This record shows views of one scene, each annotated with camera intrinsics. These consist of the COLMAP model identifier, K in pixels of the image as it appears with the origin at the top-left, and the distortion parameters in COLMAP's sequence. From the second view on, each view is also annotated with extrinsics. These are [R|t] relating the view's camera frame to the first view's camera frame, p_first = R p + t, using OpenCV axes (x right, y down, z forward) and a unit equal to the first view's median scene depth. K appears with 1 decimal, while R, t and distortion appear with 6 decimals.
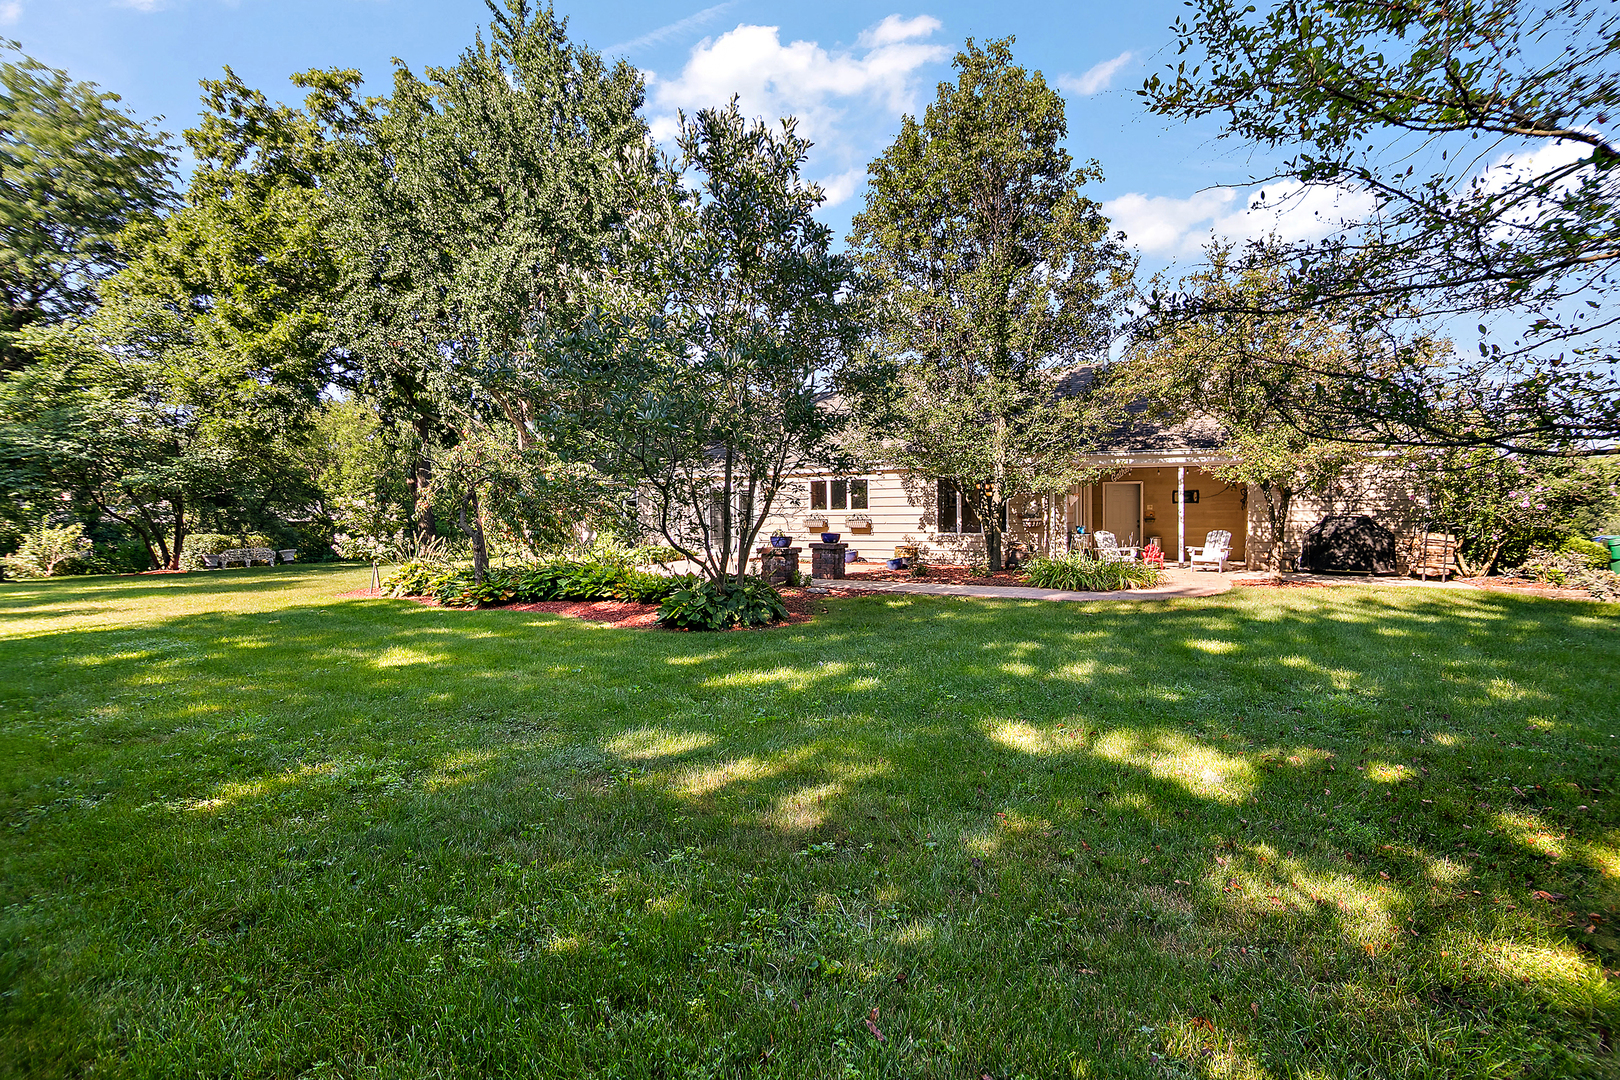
lens RADIAL K [[719.7, 0, 814.8], [0, 719.7, 532.5], [0, 0, 1]] dist [-0.021455, -0.000897]
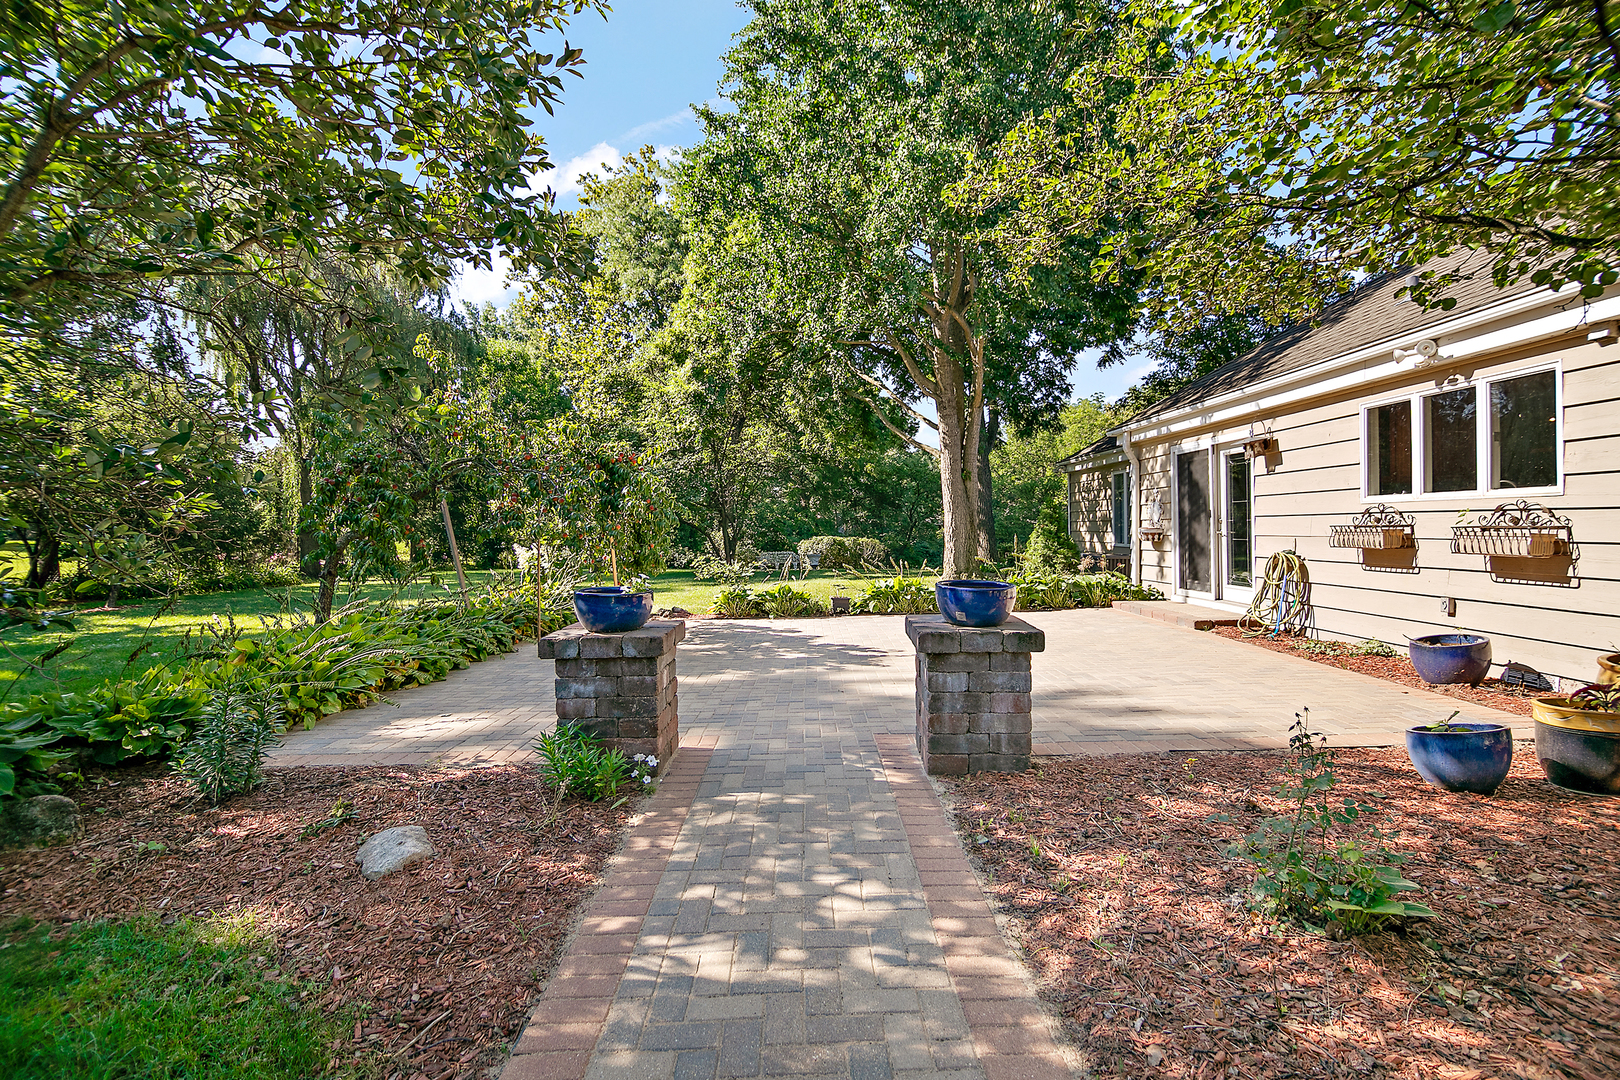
lens RADIAL K [[719.7, 0, 801.6], [0, 719.7, 531.4], [0, 0, 1]] dist [-0.021455, -0.000897]
pose [[0.469220, 0.008567, -0.883040, 0.191251], [-0.007485, 0.999956, 0.005723, -0.017629], [0.883050, 0.003924, 0.469263, 0.726294]]
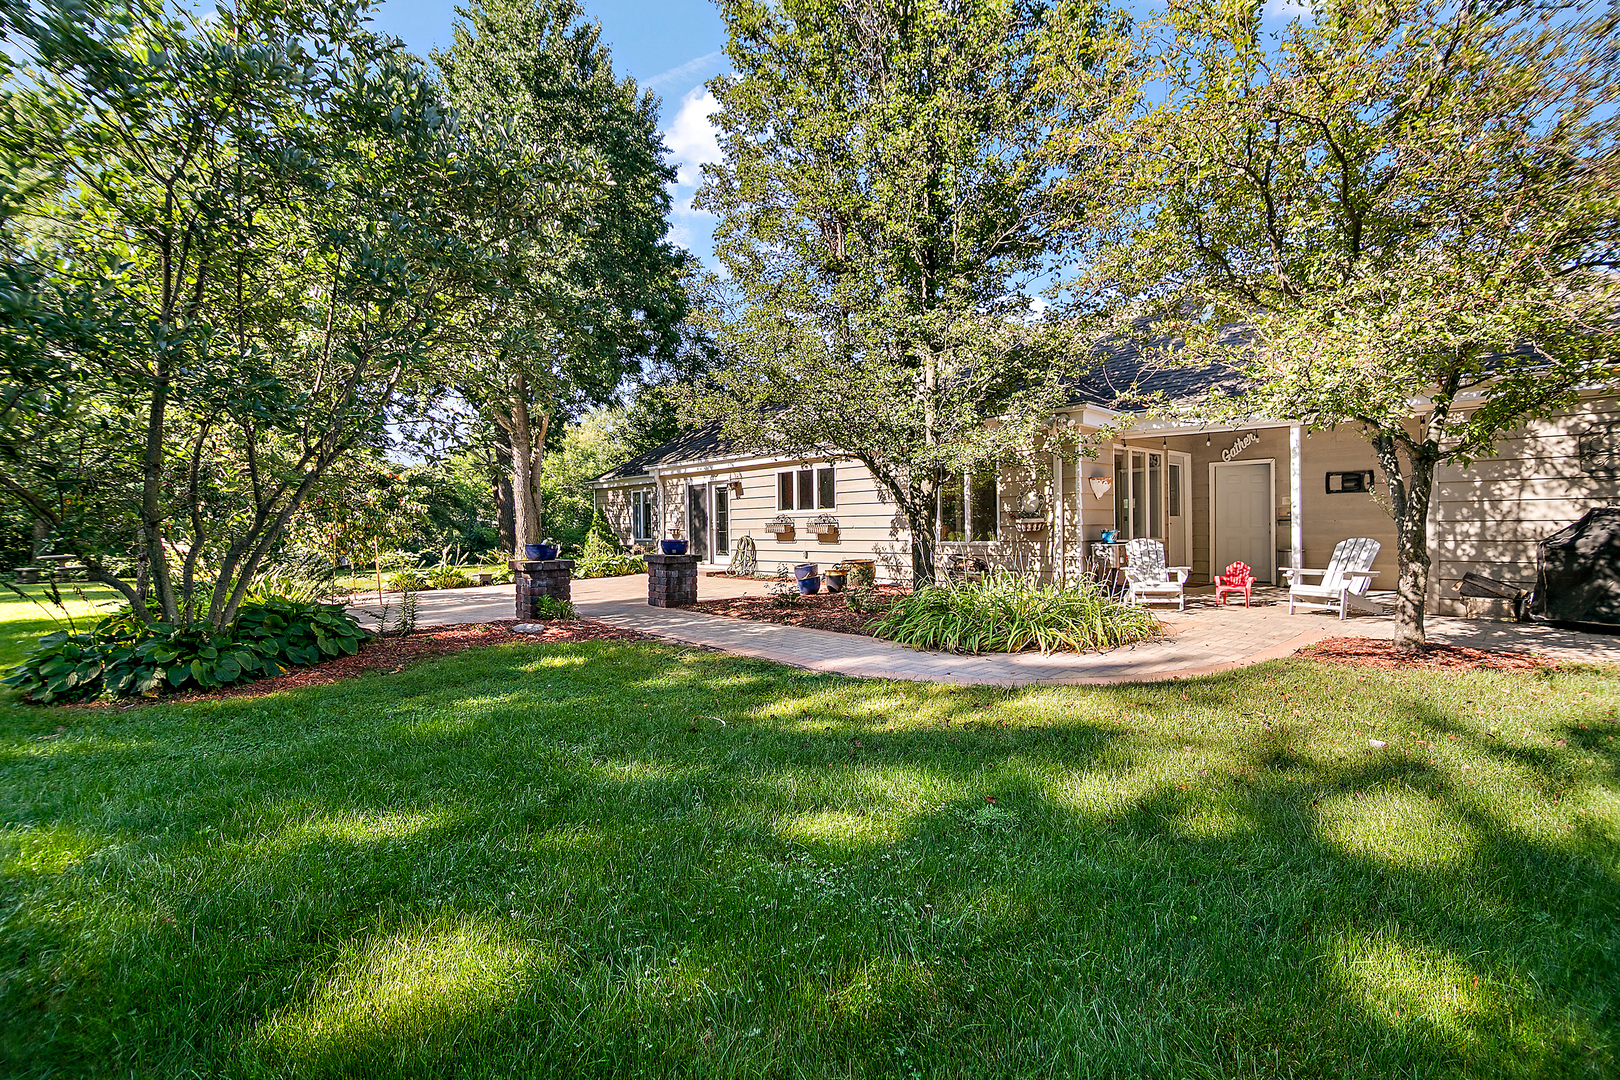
lens RADIAL K [[719.7, 0, 805.1], [0, 719.7, 535.0], [0, 0, 1]] dist [-0.021455, -0.000897]
pose [[0.945053, 0.001219, -0.326915, 0.323172], [-0.003372, 0.999976, -0.006021, -0.000774], [0.326900, 0.006793, 0.945035, 0.333636]]
